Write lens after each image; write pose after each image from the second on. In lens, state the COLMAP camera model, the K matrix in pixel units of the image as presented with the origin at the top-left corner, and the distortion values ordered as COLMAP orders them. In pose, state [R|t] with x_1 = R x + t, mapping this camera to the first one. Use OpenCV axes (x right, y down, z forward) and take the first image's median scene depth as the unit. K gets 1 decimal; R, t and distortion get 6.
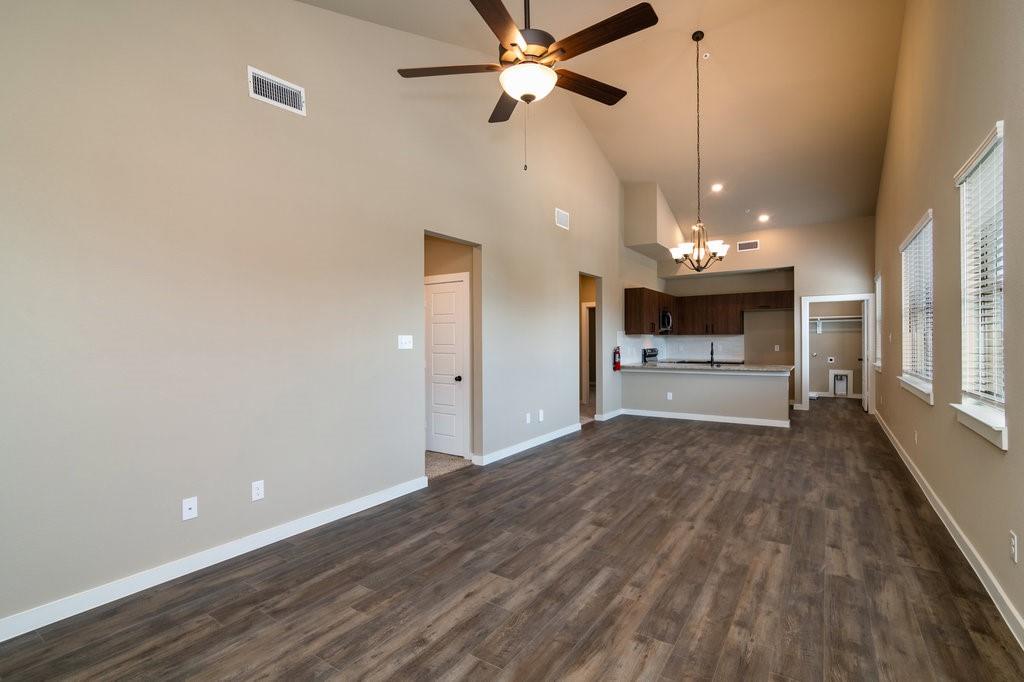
lens RADIAL K [[506.6, 0, 512.0], [0, 506.6, 341.0], [0, 0, 1]] dist [-0.001480, 0.000537]
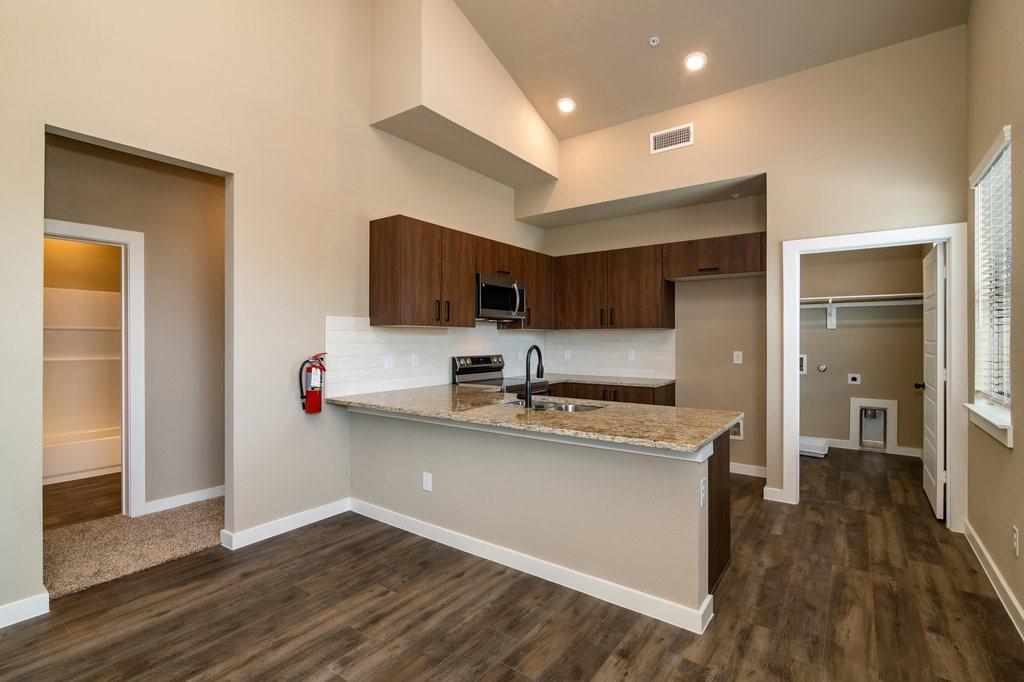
lens RADIAL K [[464.3, 0, 507.5], [0, 464.3, 334.7], [0, 0, 1]] dist [0.001700, -0.018653]
pose [[0.997793, 0.008745, -0.065819, 0.303651], [-0.009112, 0.999945, -0.005283, -0.003472], [0.065769, 0.005871, 0.997818, 0.500155]]
